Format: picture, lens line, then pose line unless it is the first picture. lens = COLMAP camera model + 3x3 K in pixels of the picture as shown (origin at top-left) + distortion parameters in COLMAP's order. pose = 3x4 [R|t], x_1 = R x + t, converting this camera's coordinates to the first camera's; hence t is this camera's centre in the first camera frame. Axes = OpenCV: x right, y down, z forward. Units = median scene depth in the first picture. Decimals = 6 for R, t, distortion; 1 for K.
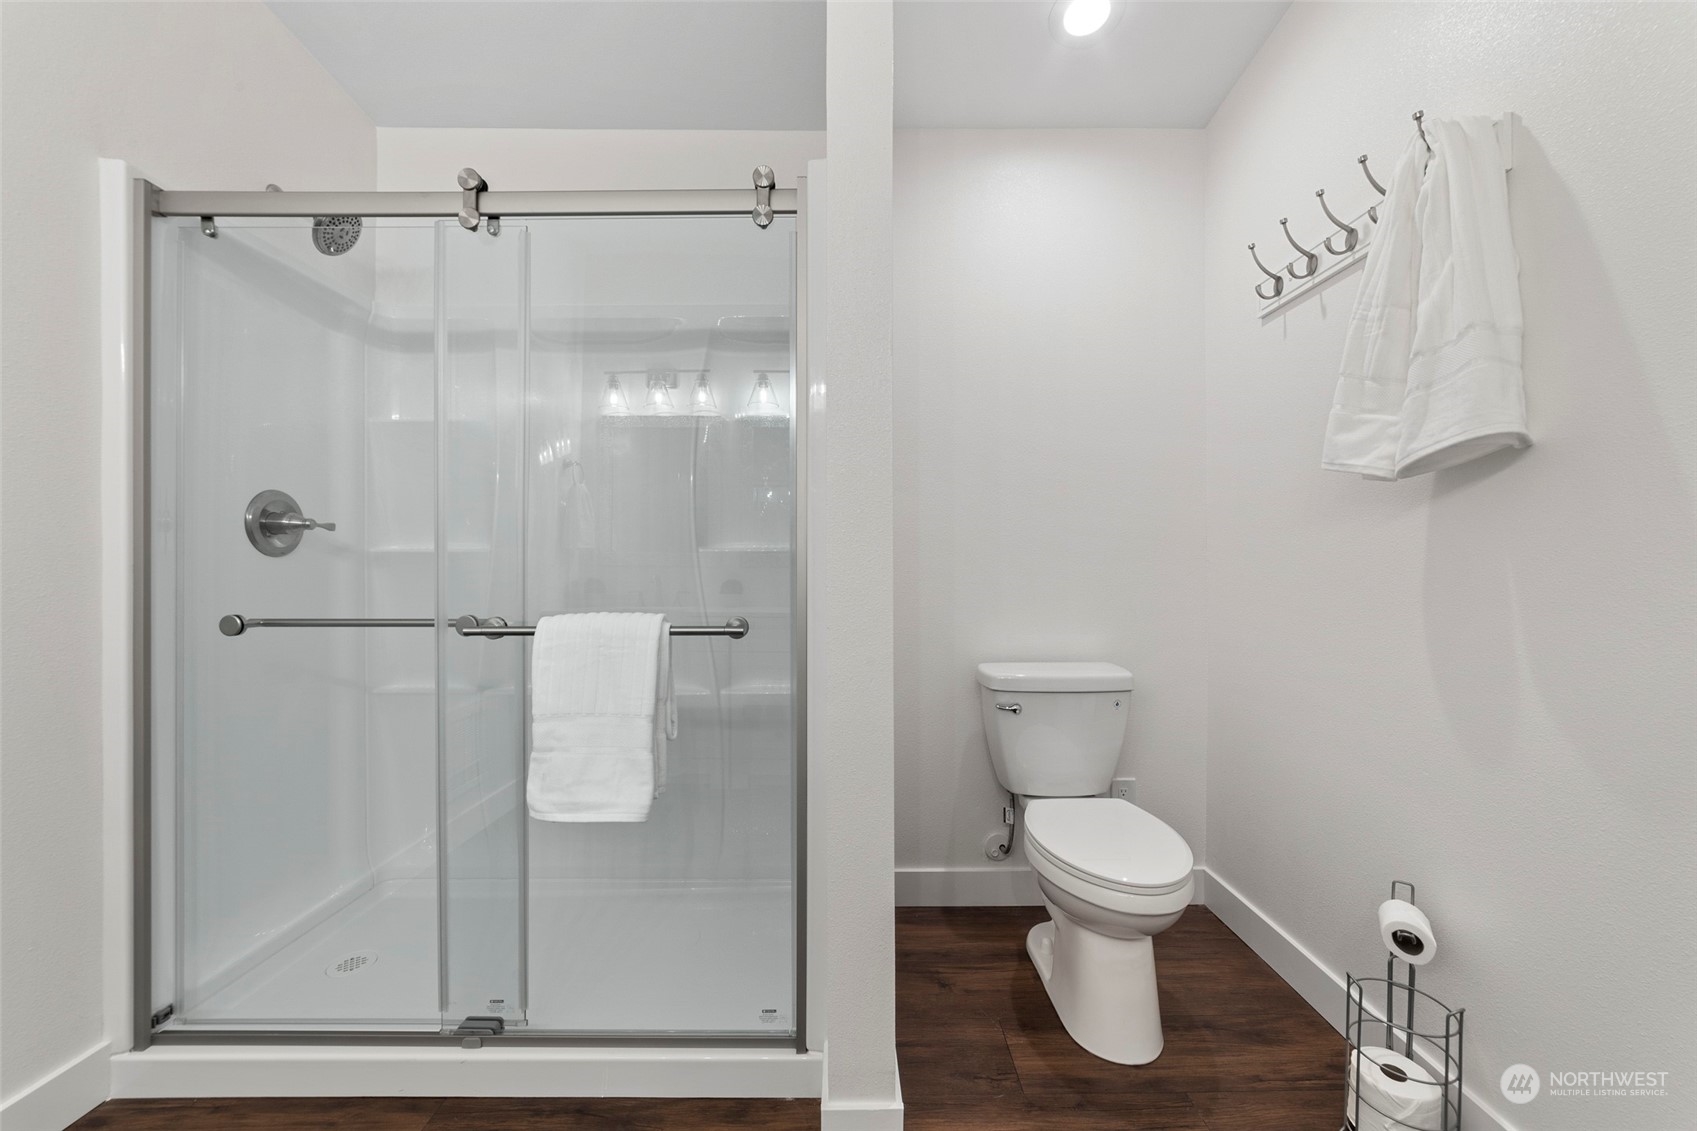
lens RADIAL K [[661.5, 0, 848.5], [0, 661.5, 565.5], [0, 0, 1]] dist [-0.000957, 0.009483]
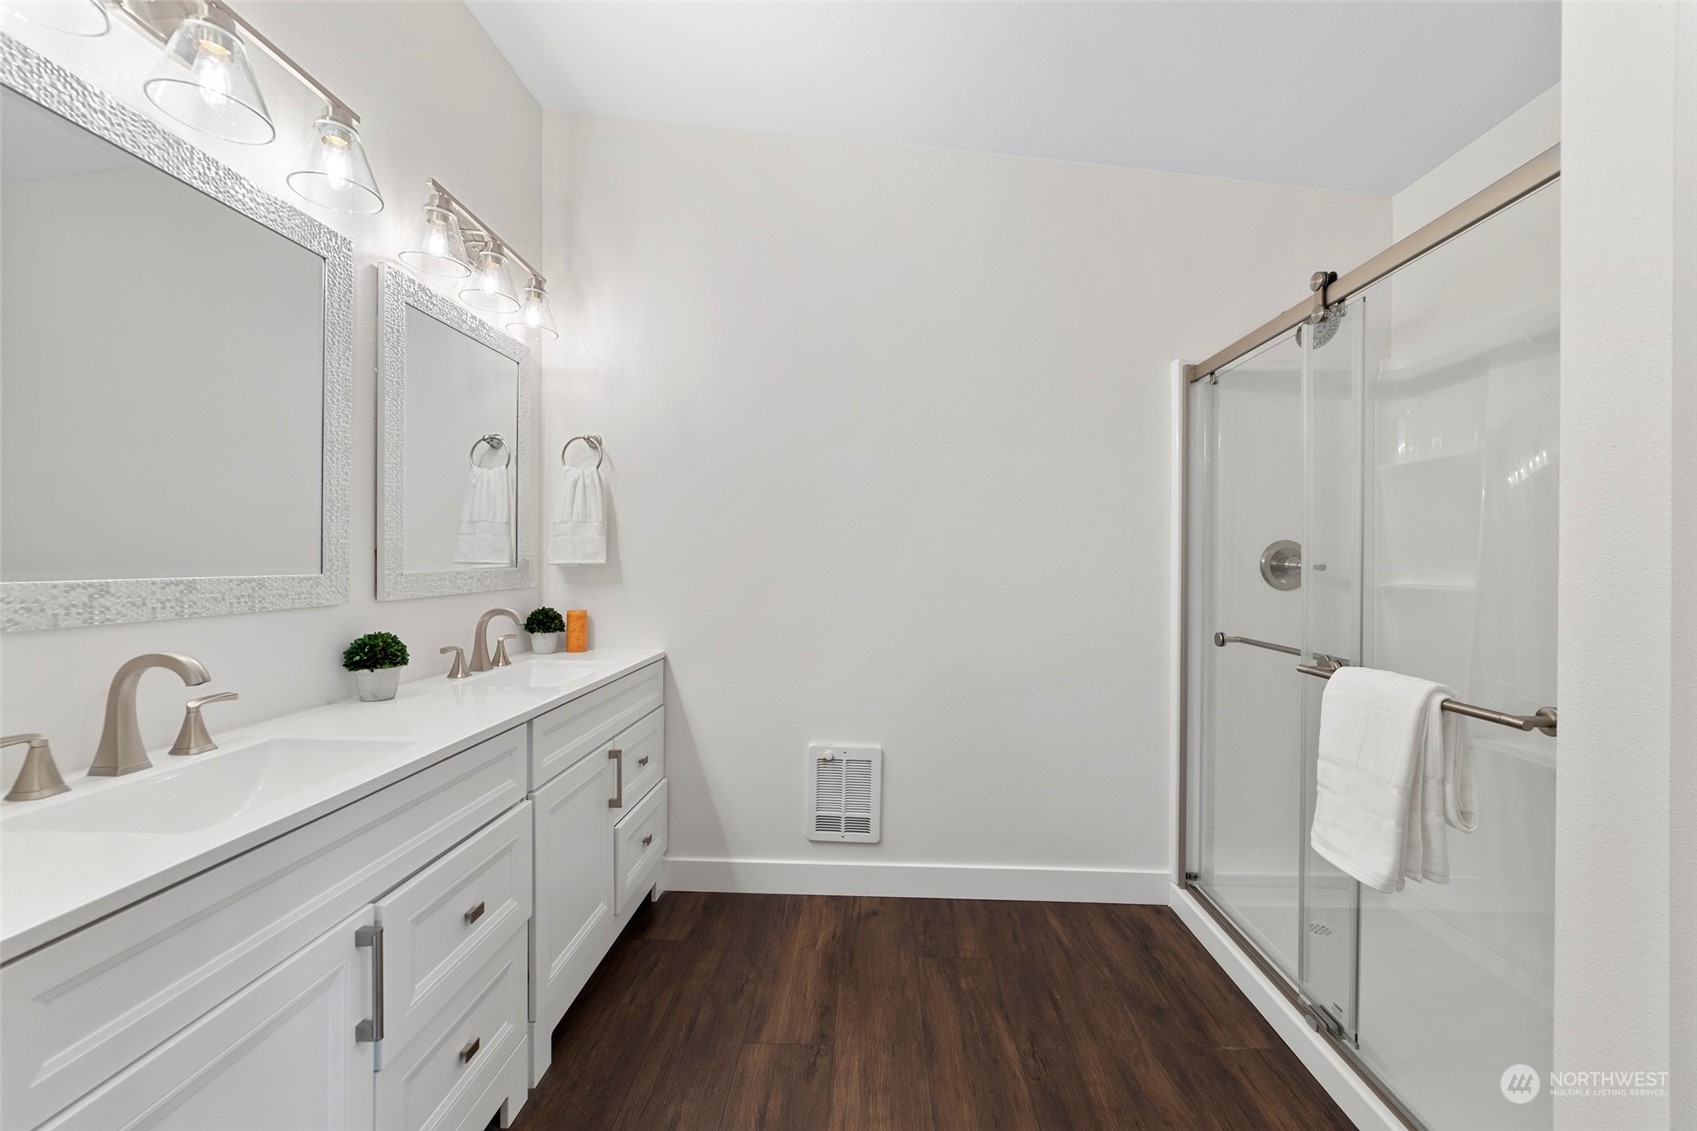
lens RADIAL K [[661.5, 0, 848.5], [0, 661.5, 565.5], [0, 0, 1]] dist [-0.000957, 0.009483]
pose [[-0.009848, 0.005451, -0.999937, 0.575005], [-0.011326, 0.999920, 0.005563, -0.076087], [0.999887, 0.011380, -0.009786, 0.184834]]
